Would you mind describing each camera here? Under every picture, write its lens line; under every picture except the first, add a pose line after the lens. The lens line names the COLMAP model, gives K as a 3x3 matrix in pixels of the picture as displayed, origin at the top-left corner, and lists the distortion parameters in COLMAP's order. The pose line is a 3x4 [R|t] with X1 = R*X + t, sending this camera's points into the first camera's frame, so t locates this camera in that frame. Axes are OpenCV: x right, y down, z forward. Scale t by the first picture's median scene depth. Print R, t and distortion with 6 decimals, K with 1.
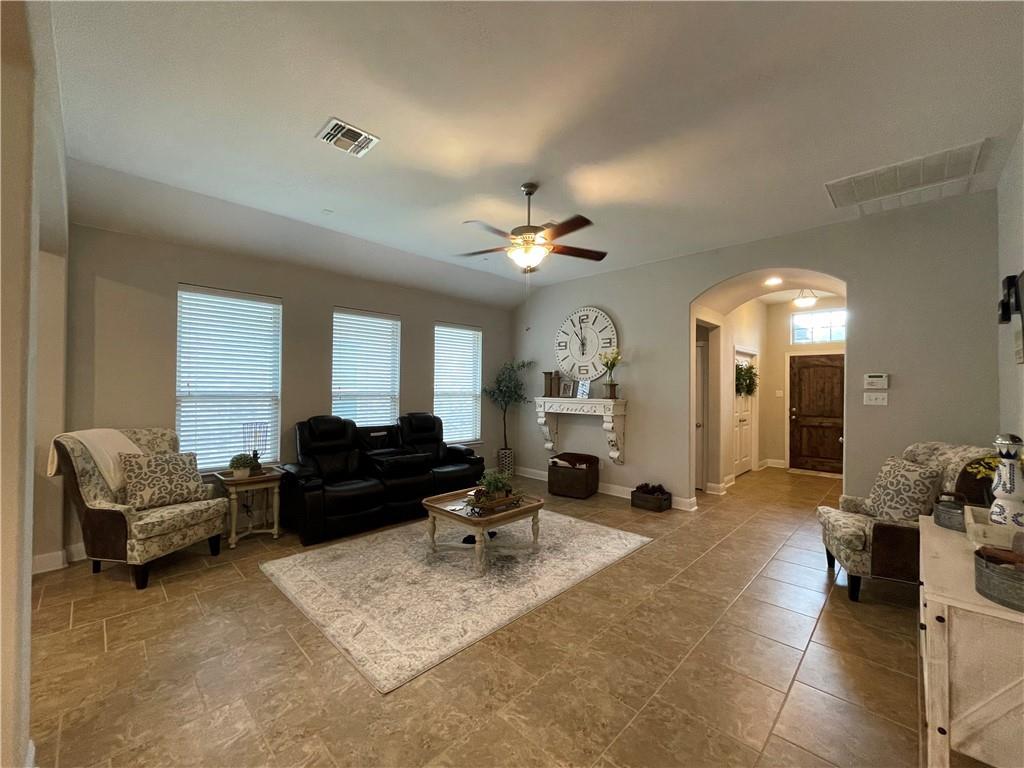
lens RADIAL K [[412.0, 0, 514.3], [0, 412.0, 386.3], [0, 0, 1]] dist [-0.007710, 0.000247]
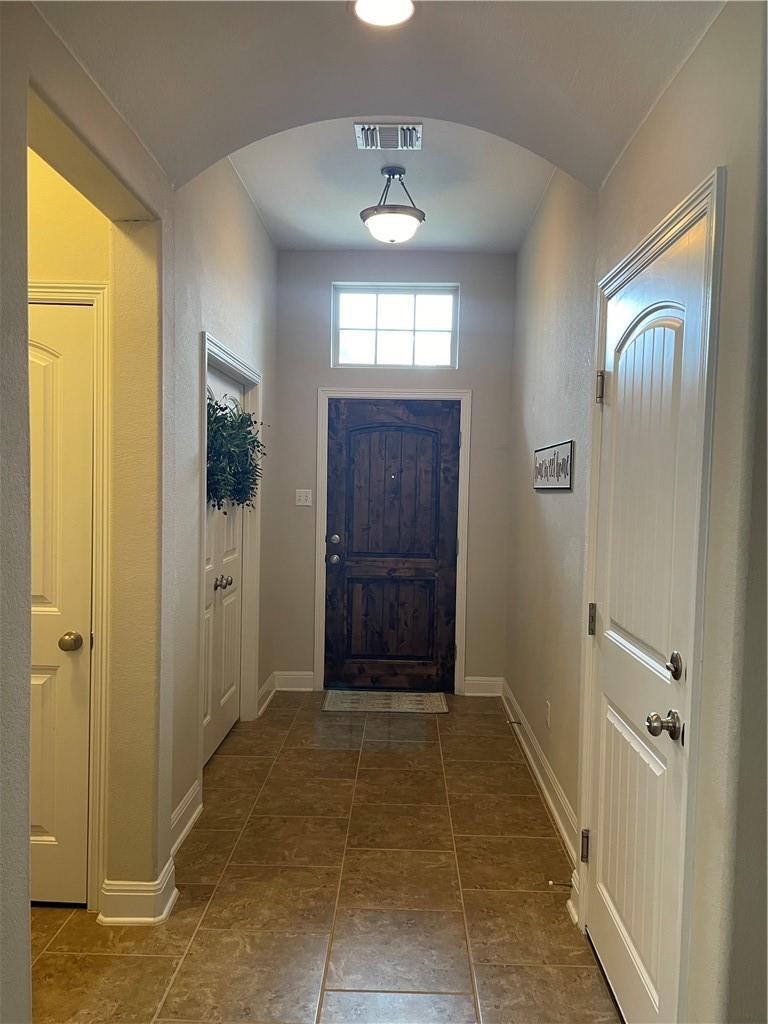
lens RADIAL K [[771.7, 0, 384.7], [0, 771.7, 519.0], [0, 0, 1]] dist [0.046495, -0.024487]
pose [[0.726924, -0.024745, 0.686272, 0.224062], [-0.017233, 0.998379, 0.054252, -0.001910], [-0.686502, -0.051264, 0.725319, 0.457435]]
